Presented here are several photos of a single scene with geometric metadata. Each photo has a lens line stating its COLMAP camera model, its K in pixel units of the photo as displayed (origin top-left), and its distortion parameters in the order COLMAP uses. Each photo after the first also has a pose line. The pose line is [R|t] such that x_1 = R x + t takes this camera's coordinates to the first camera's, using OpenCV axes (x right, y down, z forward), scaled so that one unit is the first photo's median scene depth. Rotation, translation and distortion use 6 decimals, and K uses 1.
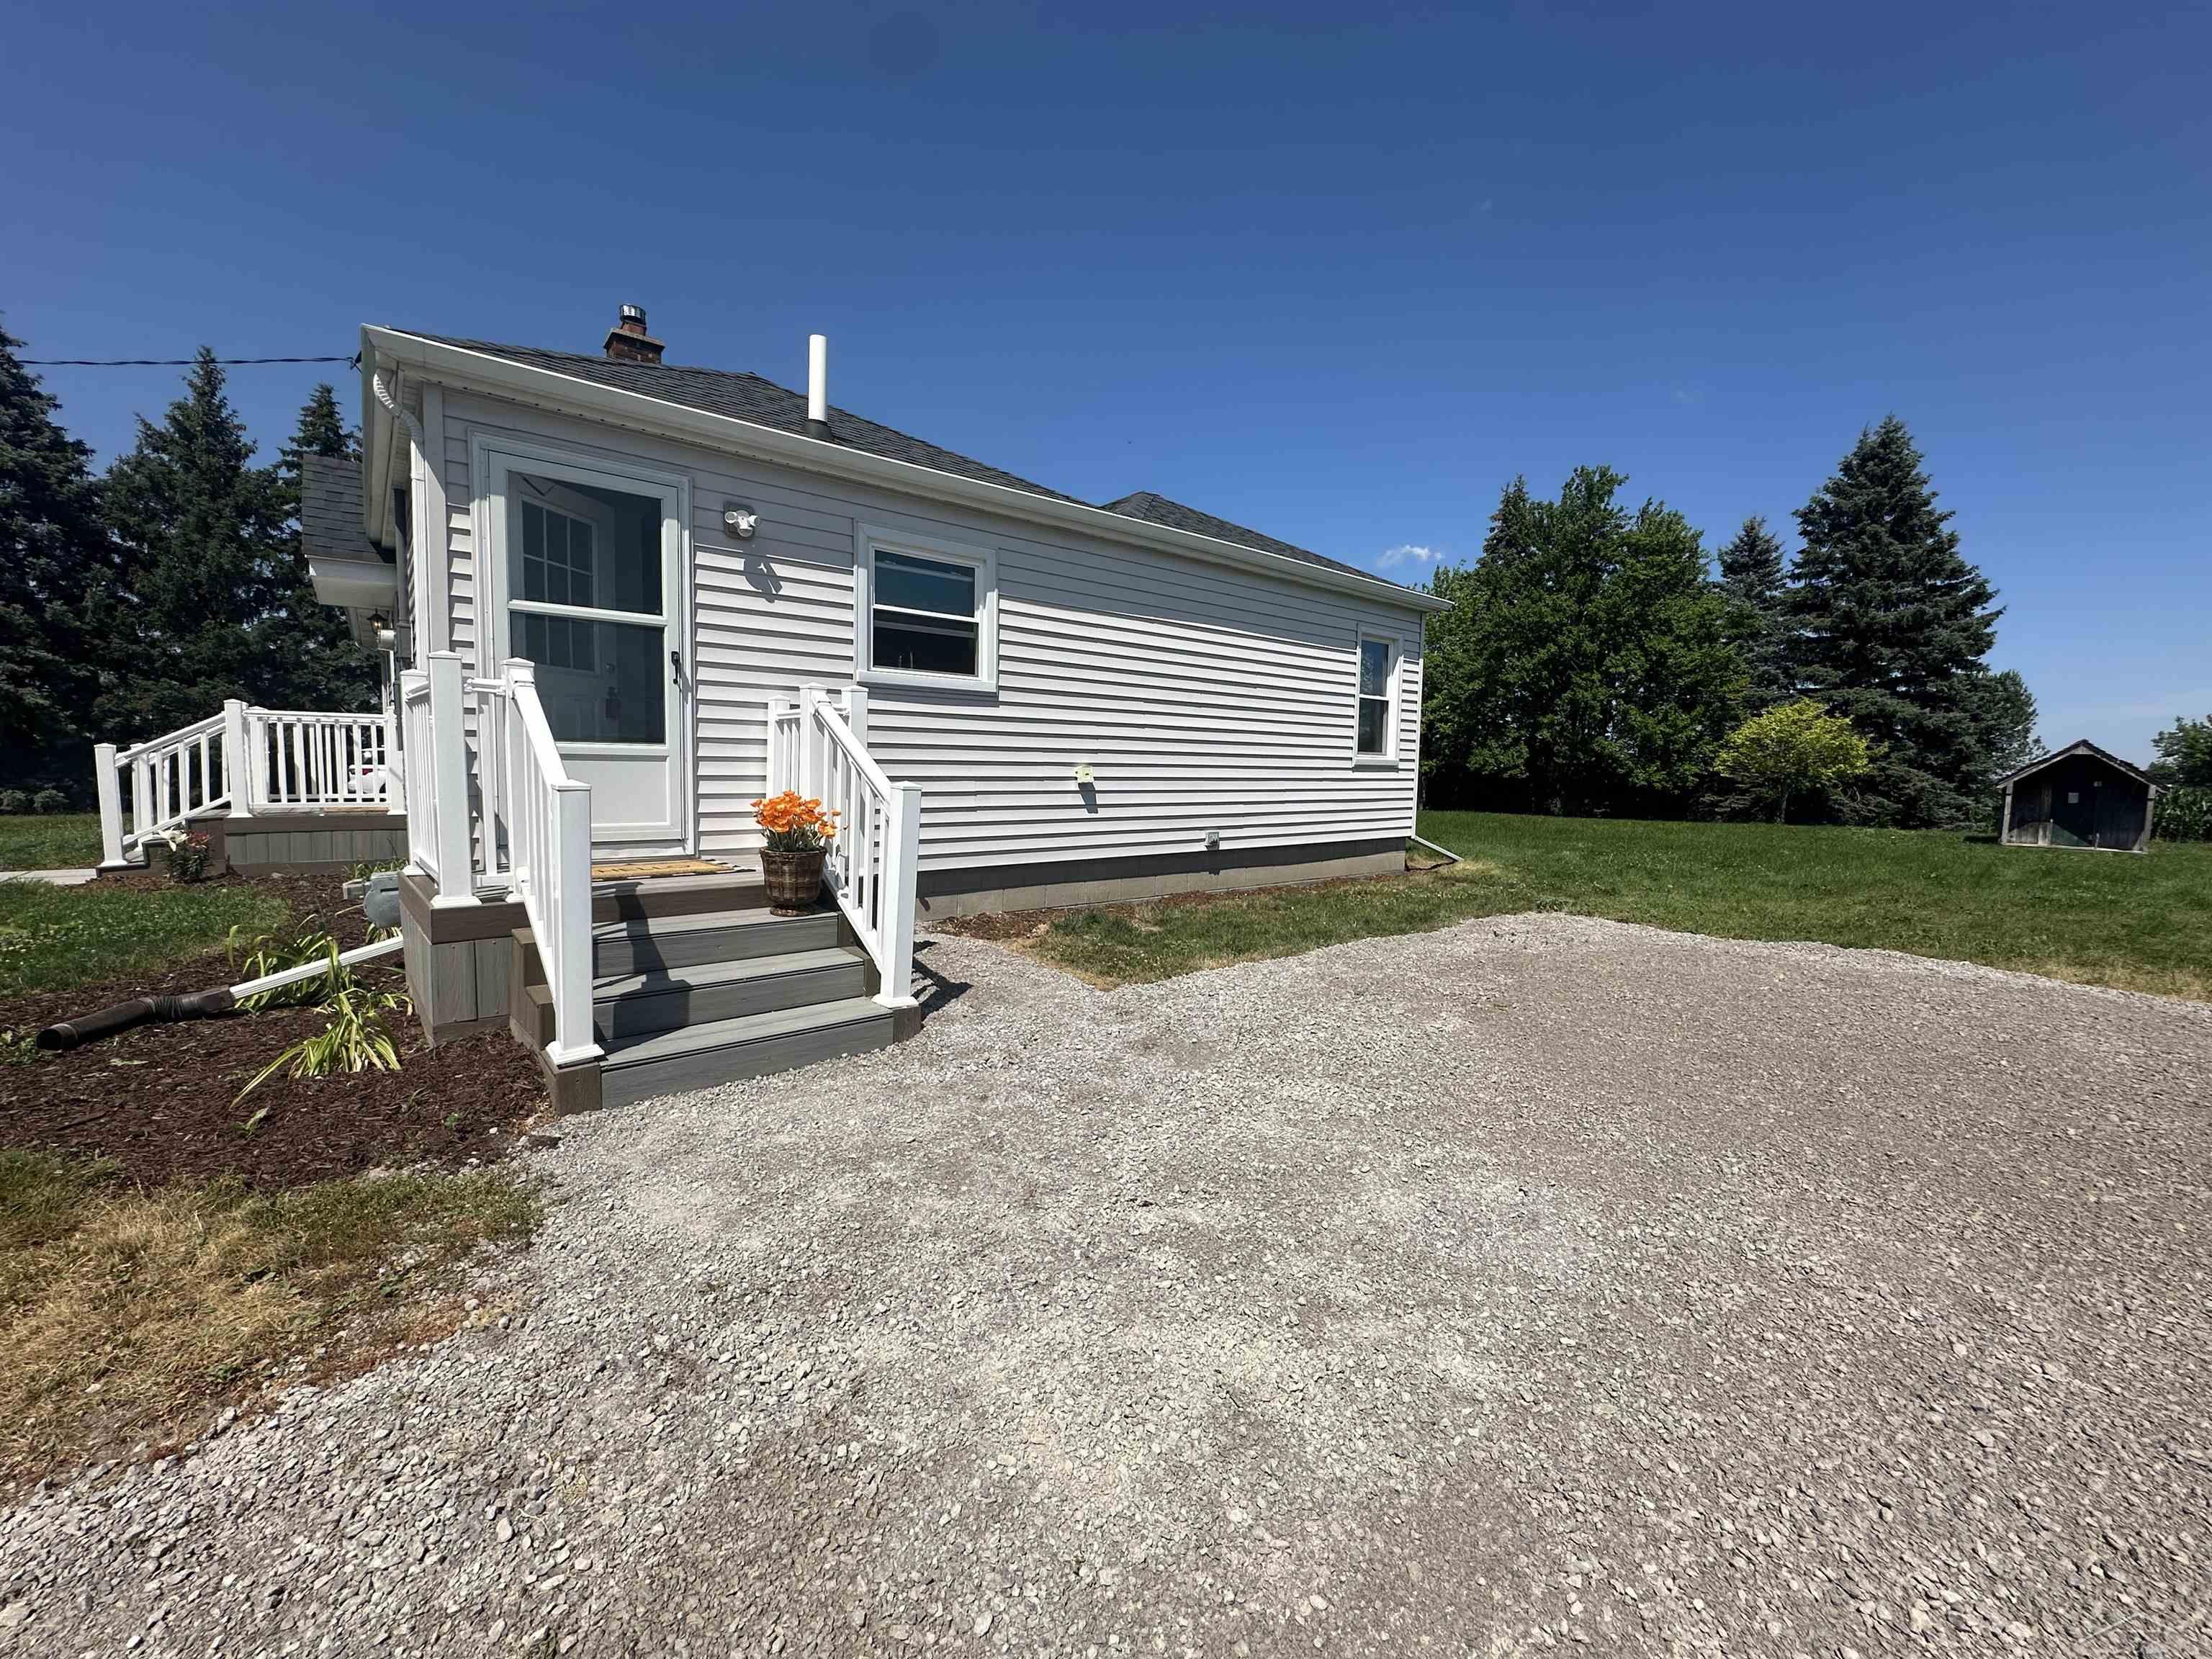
lens RADIAL K [[900.6, 0, 1105.5], [0, 900.6, 830.5], [0, 0, 1]] dist [0.000059, 0.001234]
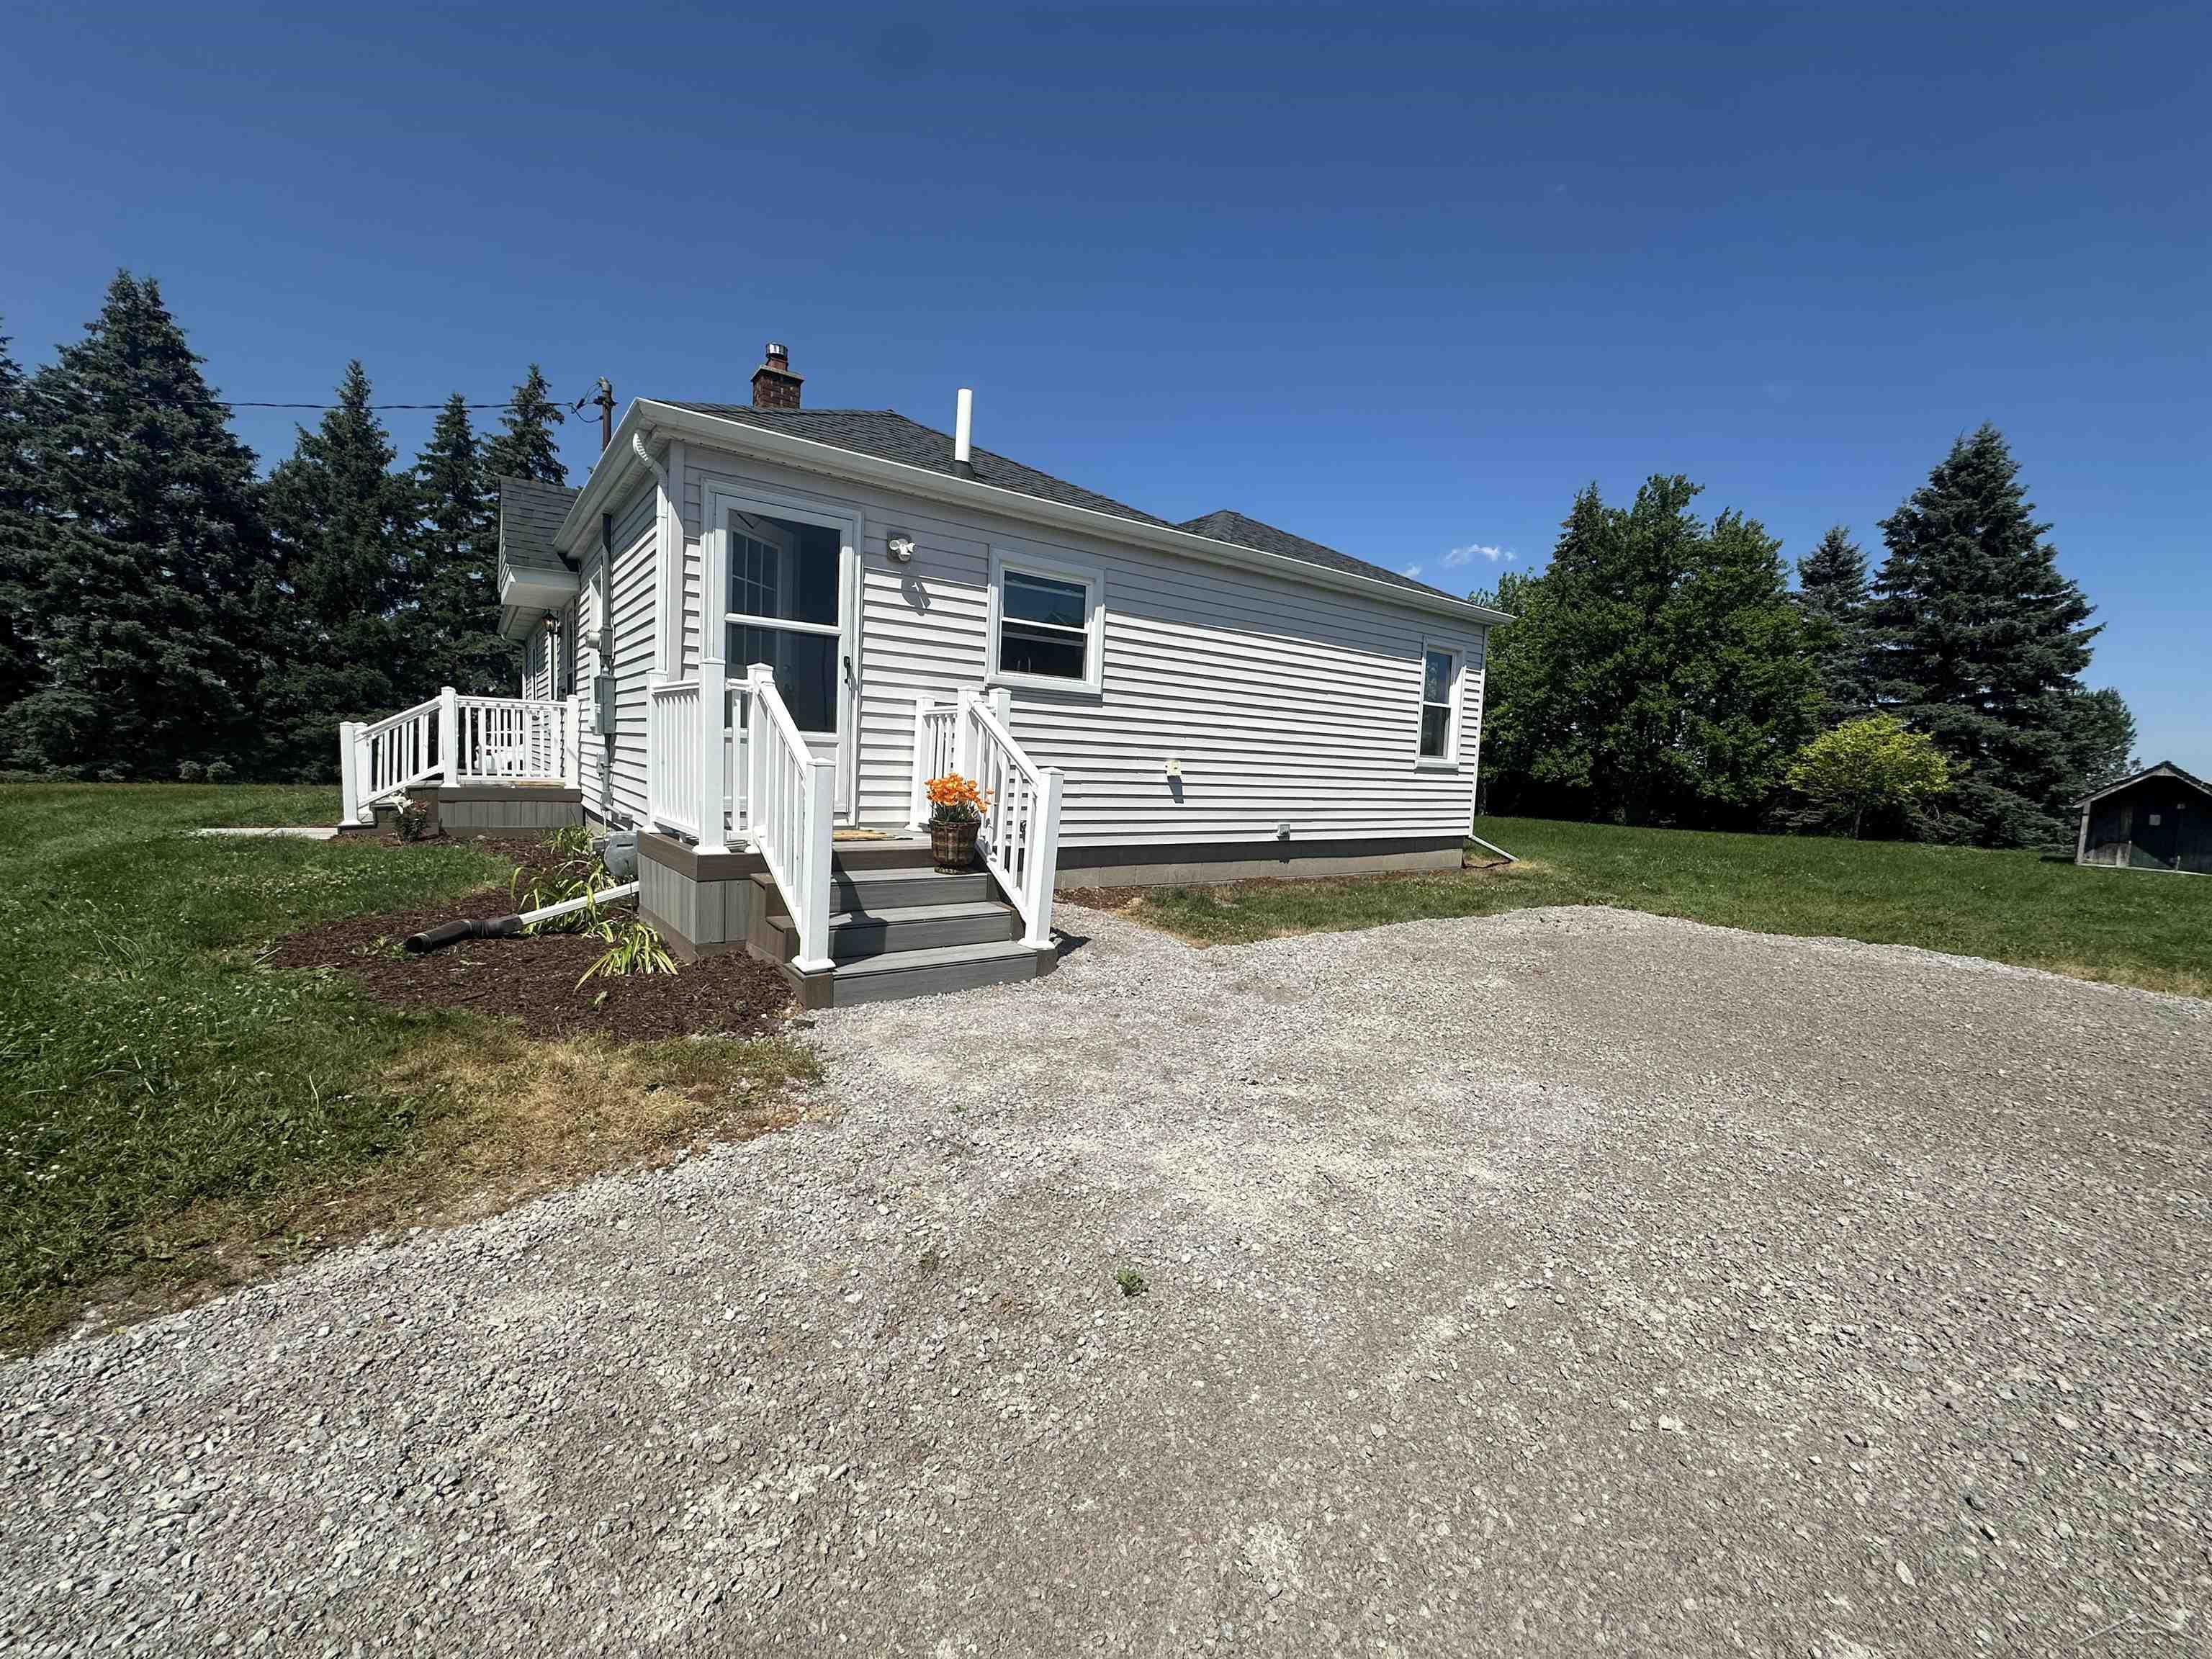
lens RADIAL K [[900.6, 0, 1104.4], [0, 900.6, 830.3], [0, 0, 1]] dist [0.000059, 0.001234]
pose [[0.997810, 0.029136, -0.059390, -0.013947], [-0.029056, 0.999575, 0.002209, 0.005282], [0.059429, -0.000479, 0.998232, -0.045534]]
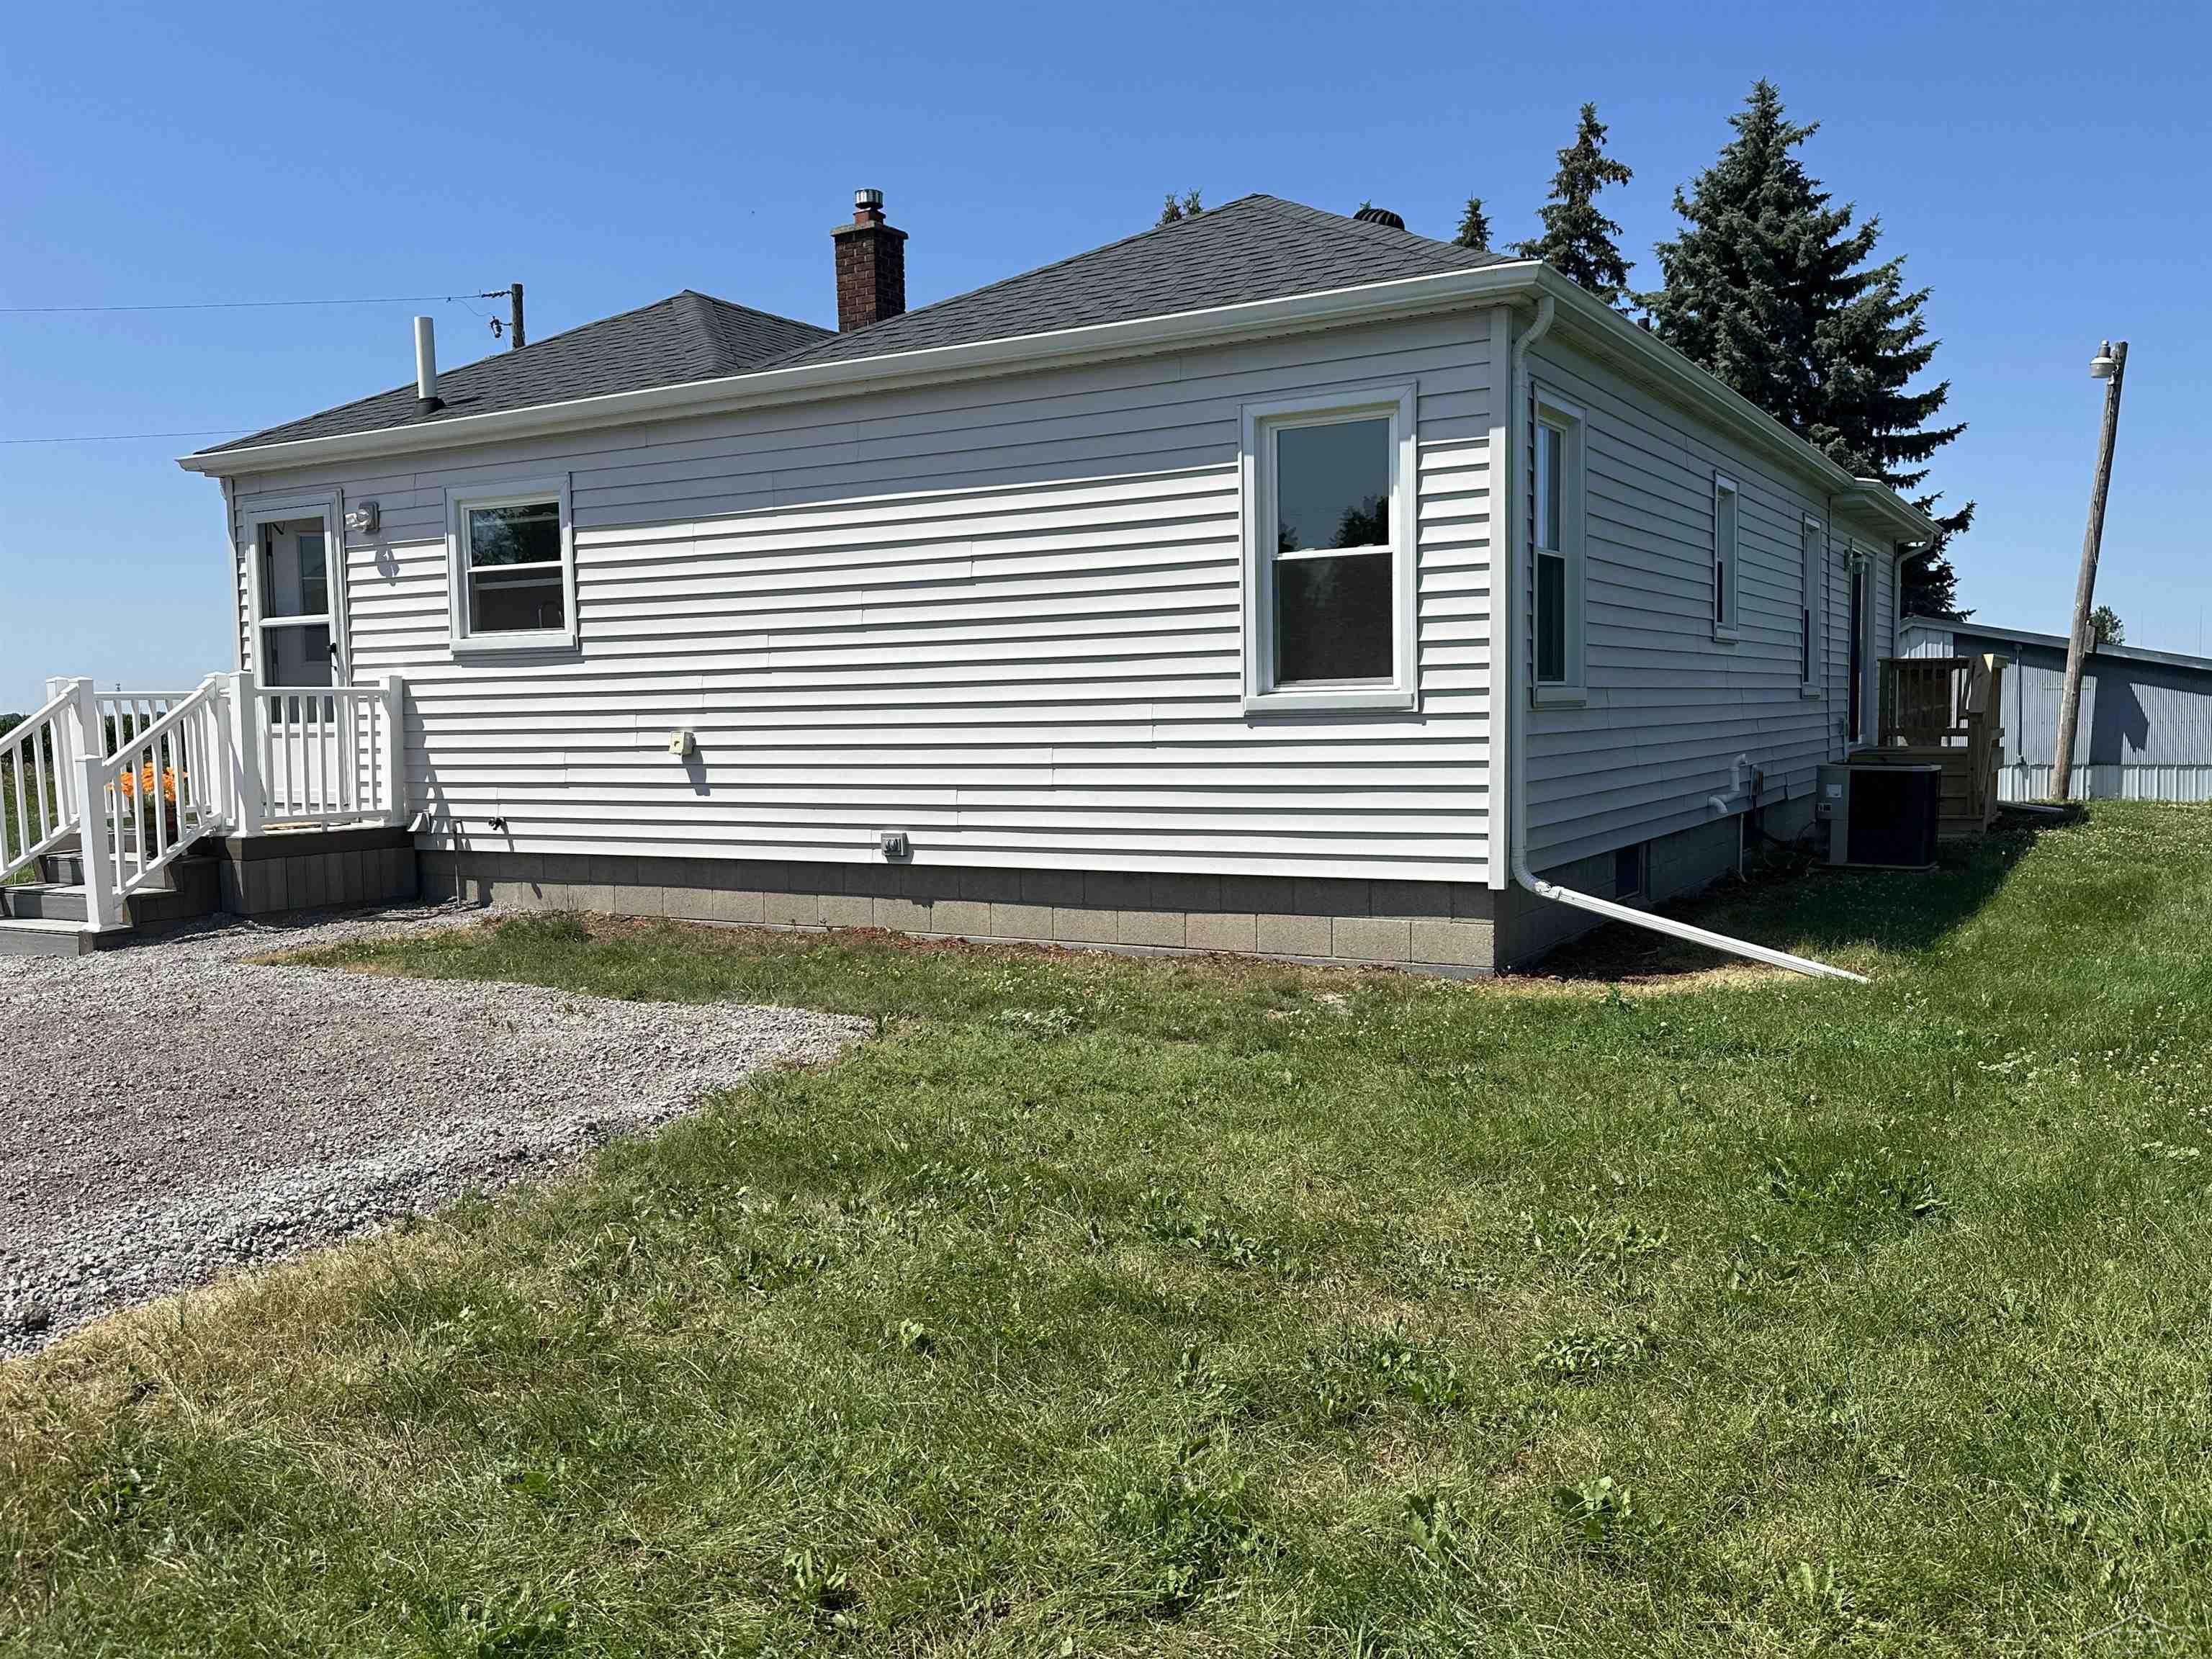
lens RADIAL K [[1795.6, 0, 1101.0], [0, 1795.6, 842.0], [0, 0, 1]] dist [0.053802, -0.001854]
pose [[0.322916, 0.045513, -0.945333, 0.520317], [-0.042988, 0.998518, 0.033389, -0.015572], [0.945451, 0.029856, 0.324393, 0.296140]]
